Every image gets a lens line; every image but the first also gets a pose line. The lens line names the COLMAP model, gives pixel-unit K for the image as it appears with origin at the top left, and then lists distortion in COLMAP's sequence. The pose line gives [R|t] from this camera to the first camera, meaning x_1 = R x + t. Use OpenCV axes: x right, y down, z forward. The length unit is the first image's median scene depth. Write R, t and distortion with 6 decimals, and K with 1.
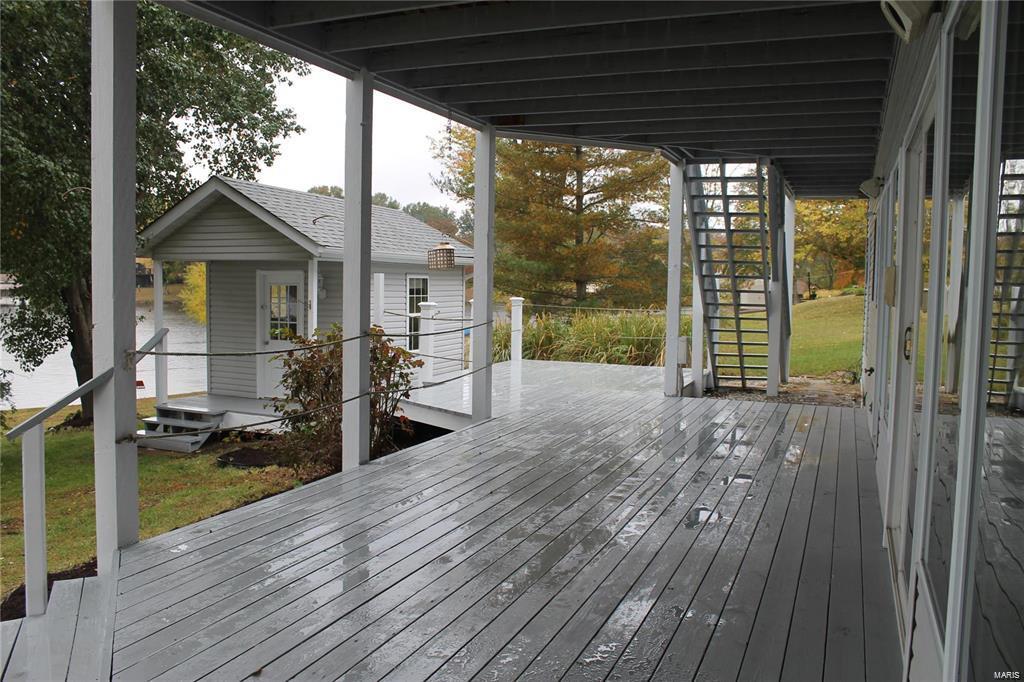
lens RADIAL K [[858.9, 0, 513.7], [0, 858.9, 345.0], [0, 0, 1]] dist [-0.122473, 0.093440]
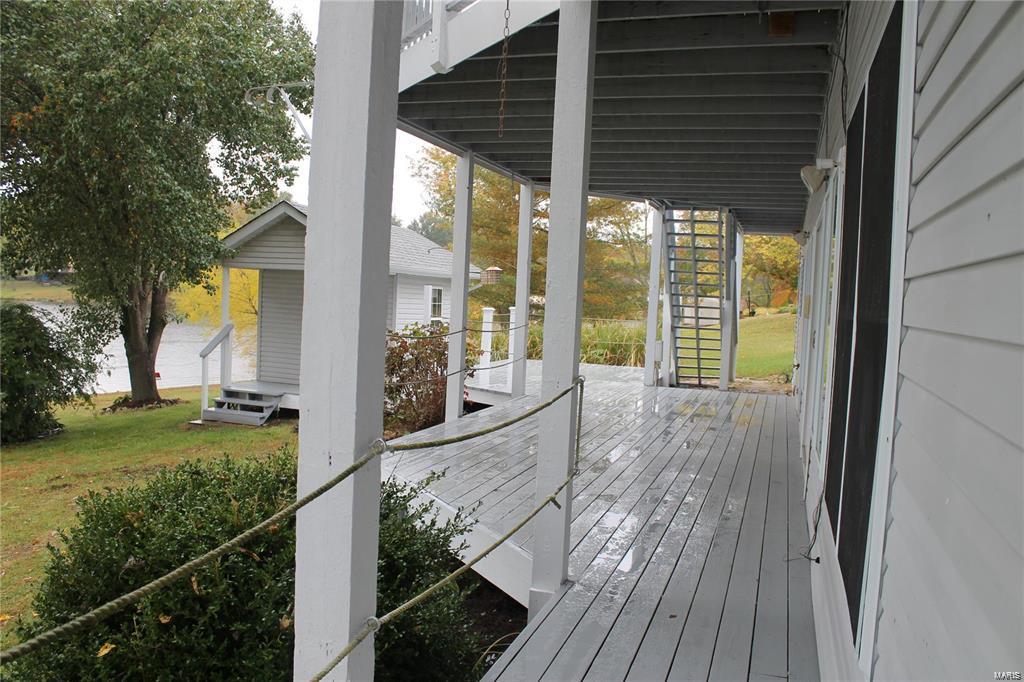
lens RADIAL K [[858.9, 0, 509.7], [0, 858.9, 340.6], [0, 0, 1]] dist [-0.122473, 0.093440]
pose [[0.997582, 0.025838, 0.064510, -0.090093], [-0.024730, 0.999534, -0.017912, 0.015273], [-0.064943, 0.016273, 0.997756, -0.230983]]
